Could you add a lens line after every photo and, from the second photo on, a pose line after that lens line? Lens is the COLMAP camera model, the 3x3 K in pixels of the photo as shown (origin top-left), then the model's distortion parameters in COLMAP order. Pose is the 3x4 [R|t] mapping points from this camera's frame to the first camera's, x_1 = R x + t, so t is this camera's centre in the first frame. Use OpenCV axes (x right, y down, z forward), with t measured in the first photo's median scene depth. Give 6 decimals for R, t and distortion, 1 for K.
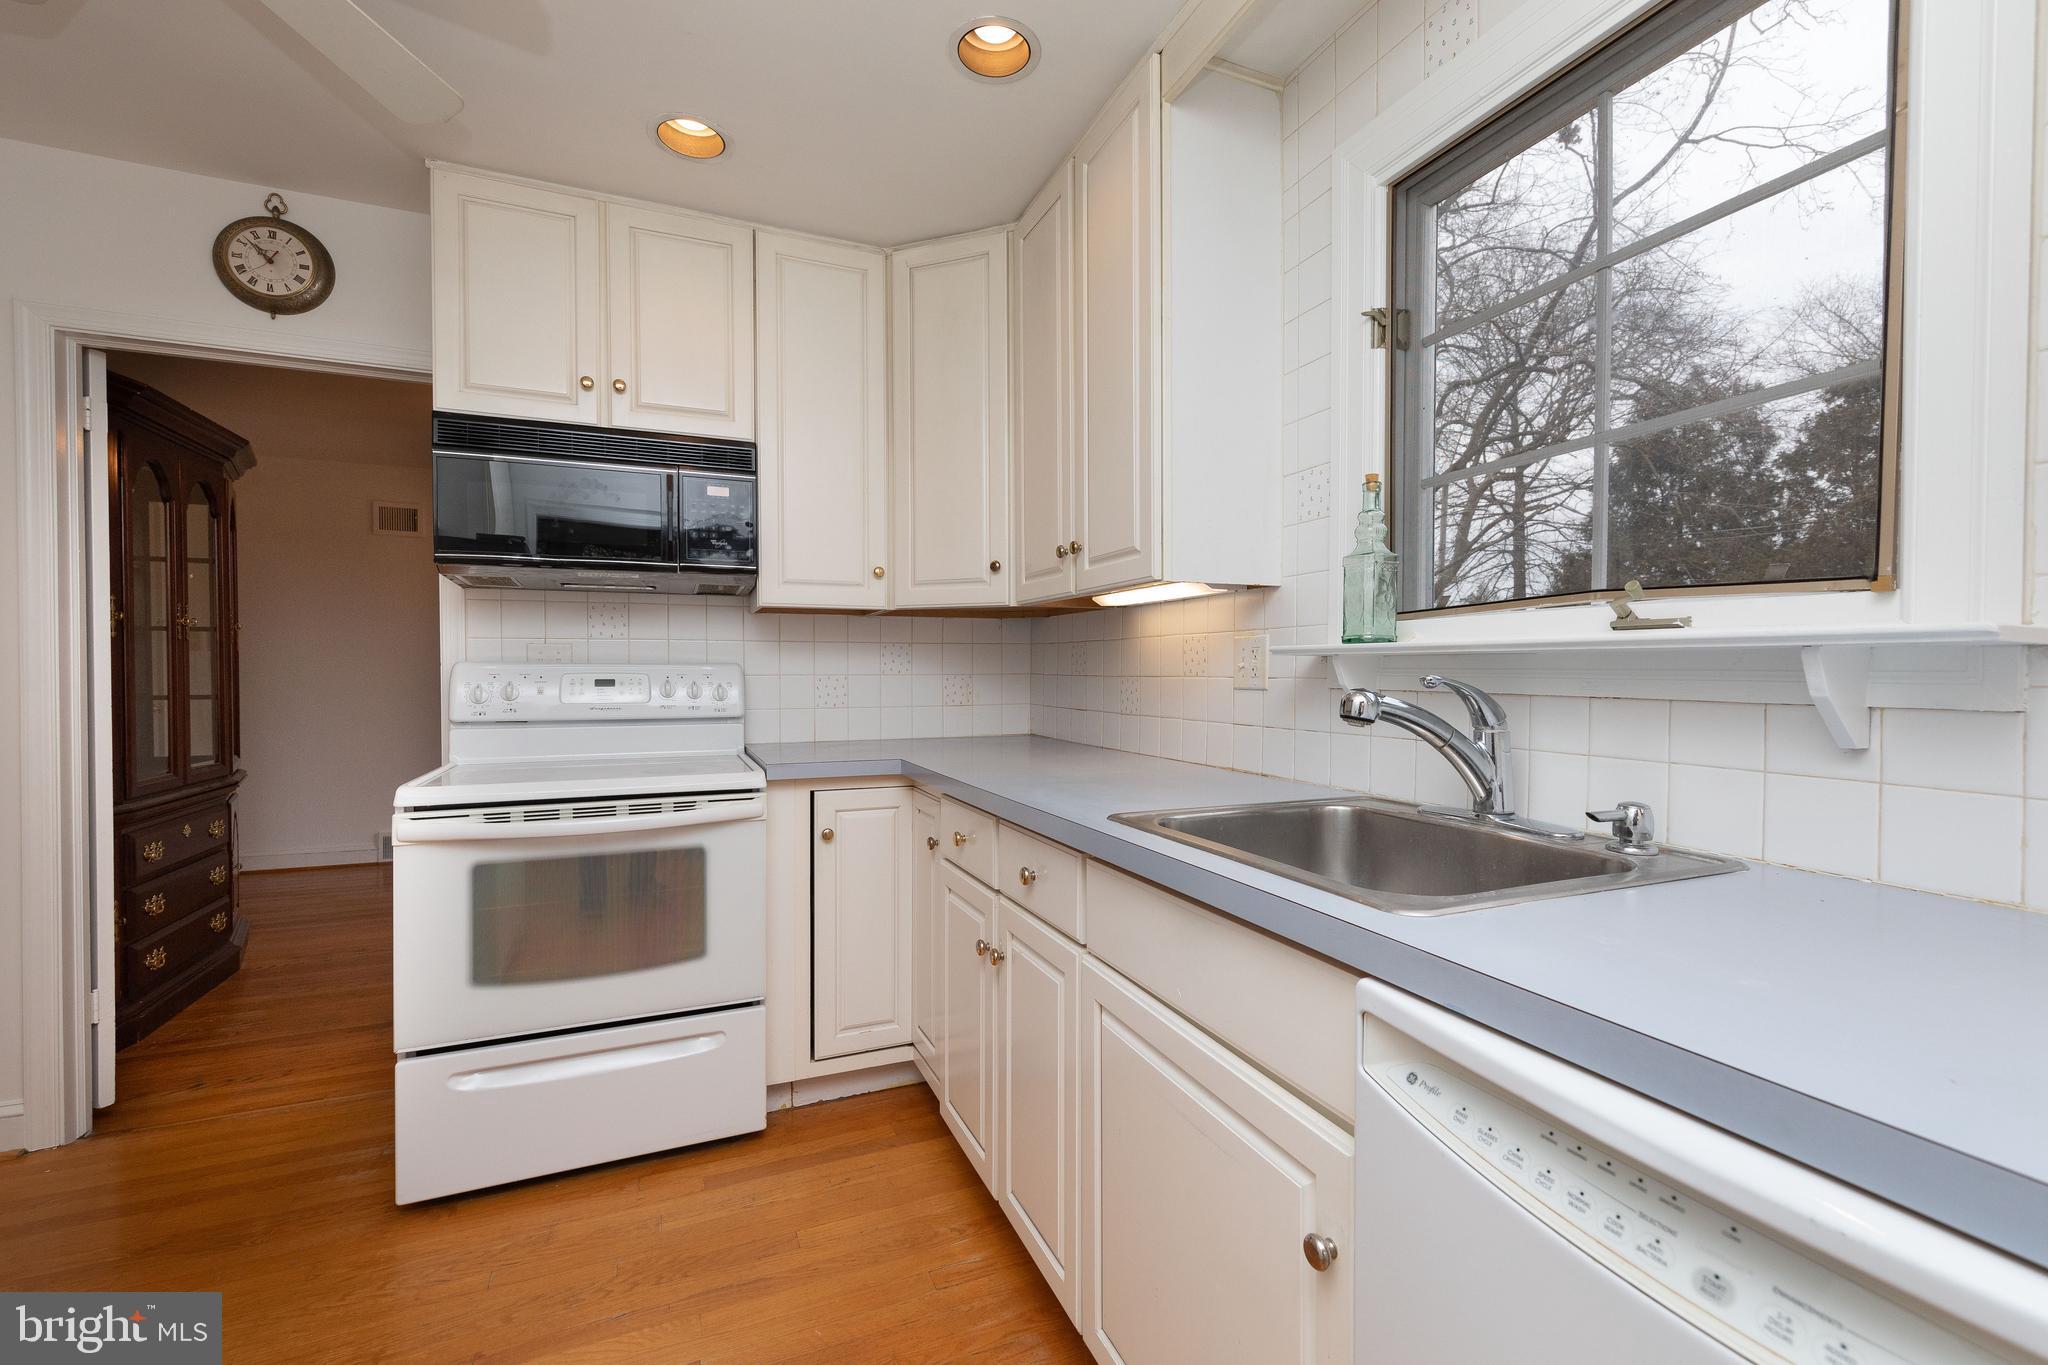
lens RADIAL K [[932.3, 0, 1032.6], [0, 932.3, 661.8], [0, 0, 1]] dist [0.011494, -0.000550]
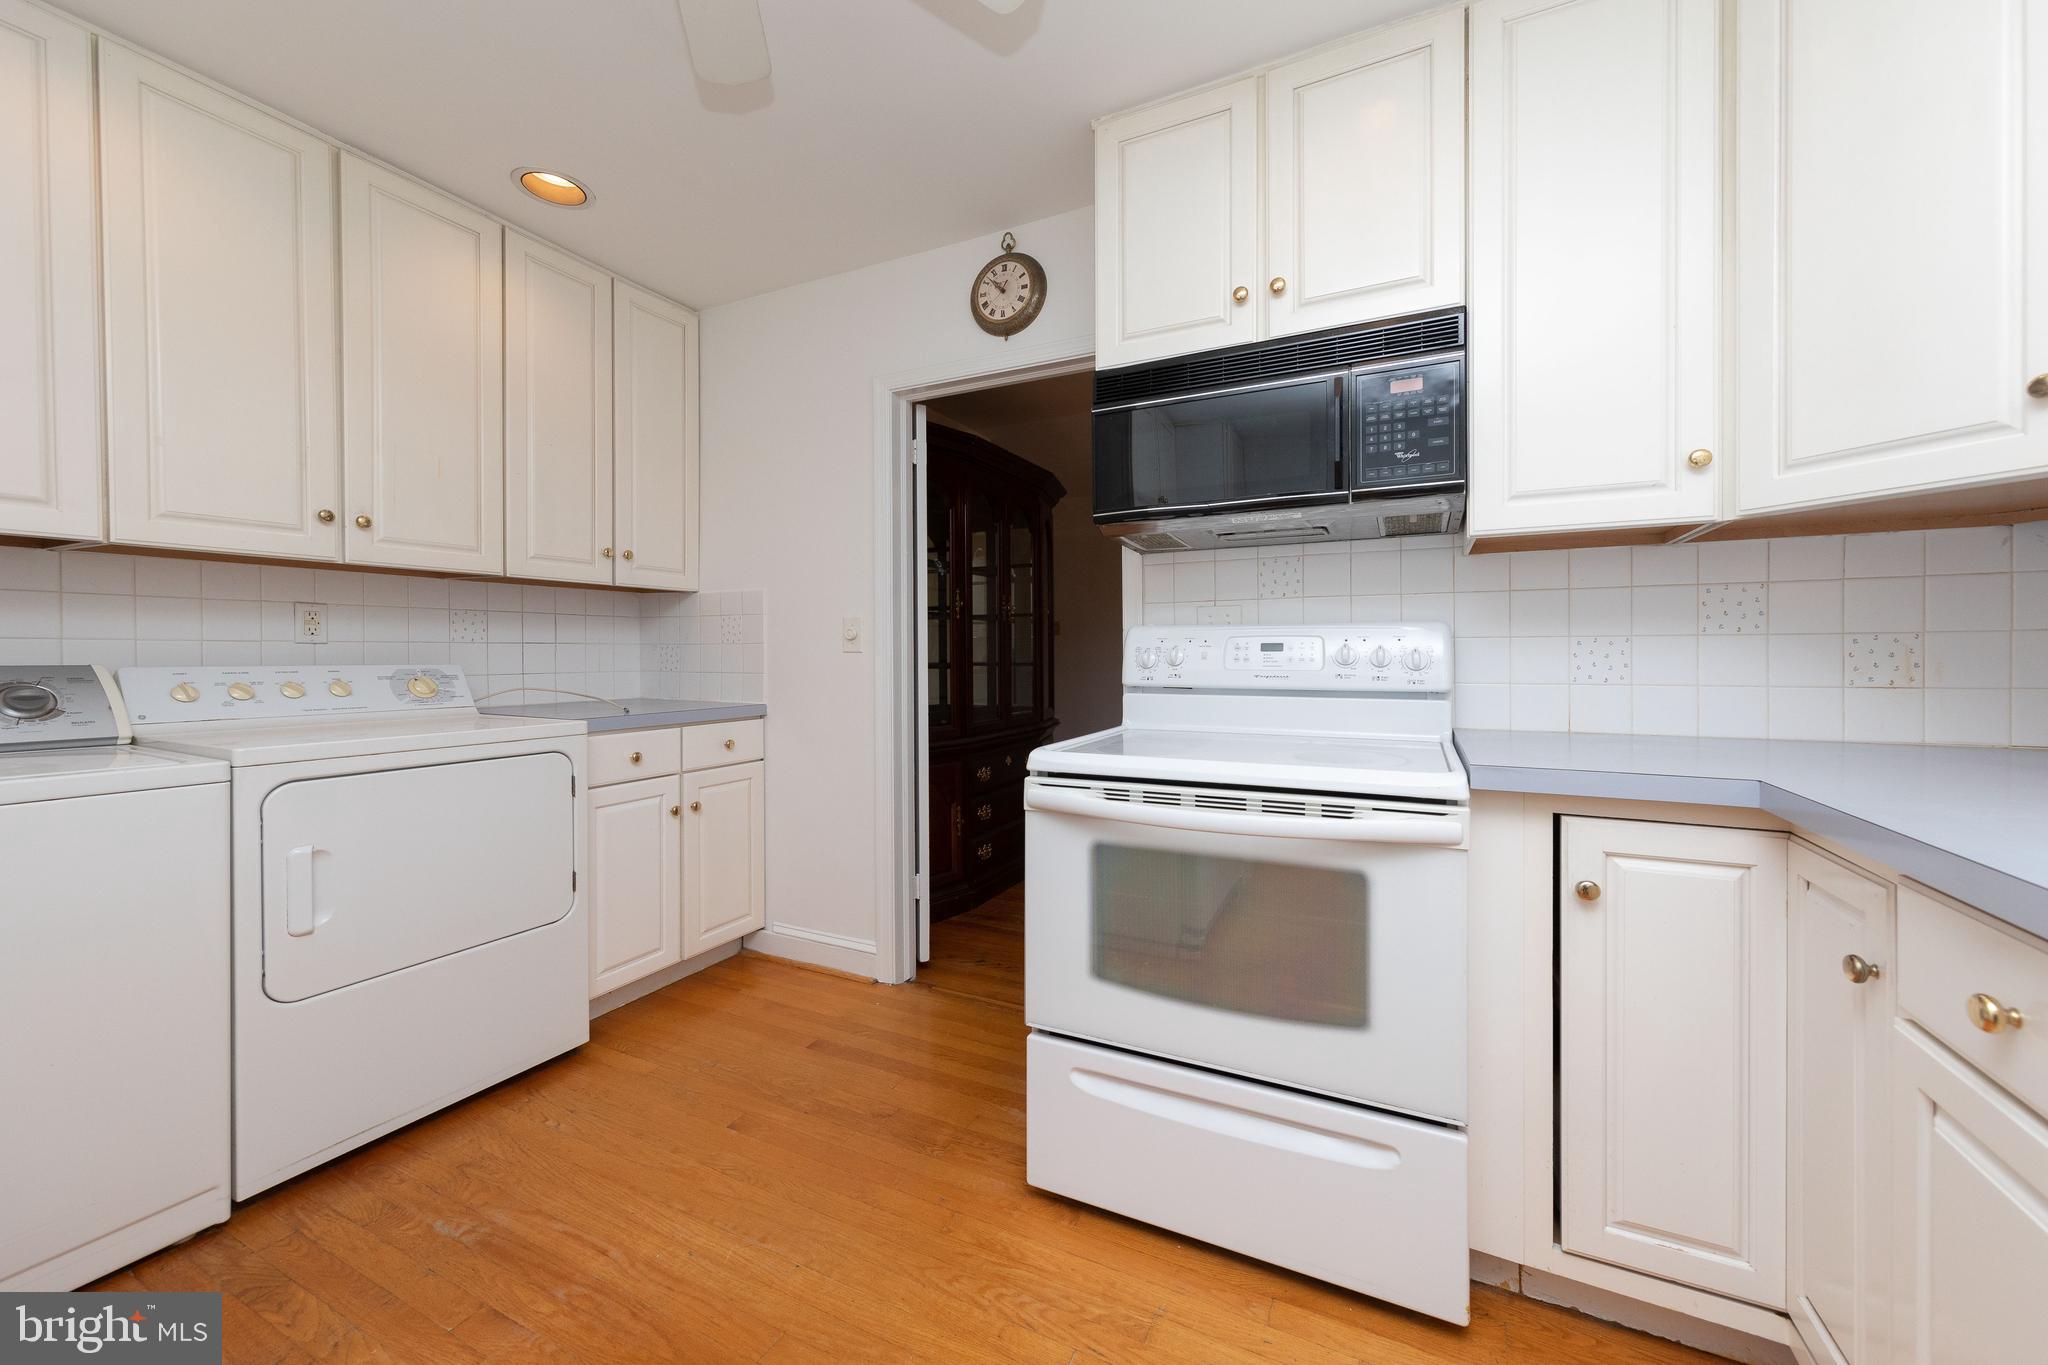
lens RADIAL K [[775.2, 0, 970.1], [0, 775.2, 665.0], [0, 0, 1]] dist [0.003053, -0.000113]
pose [[0.623496, 0.008661, -0.781778, -0.072840], [0.010843, 0.999747, 0.019724, 0.023538], [0.781751, -0.020775, 0.623244, 0.356049]]
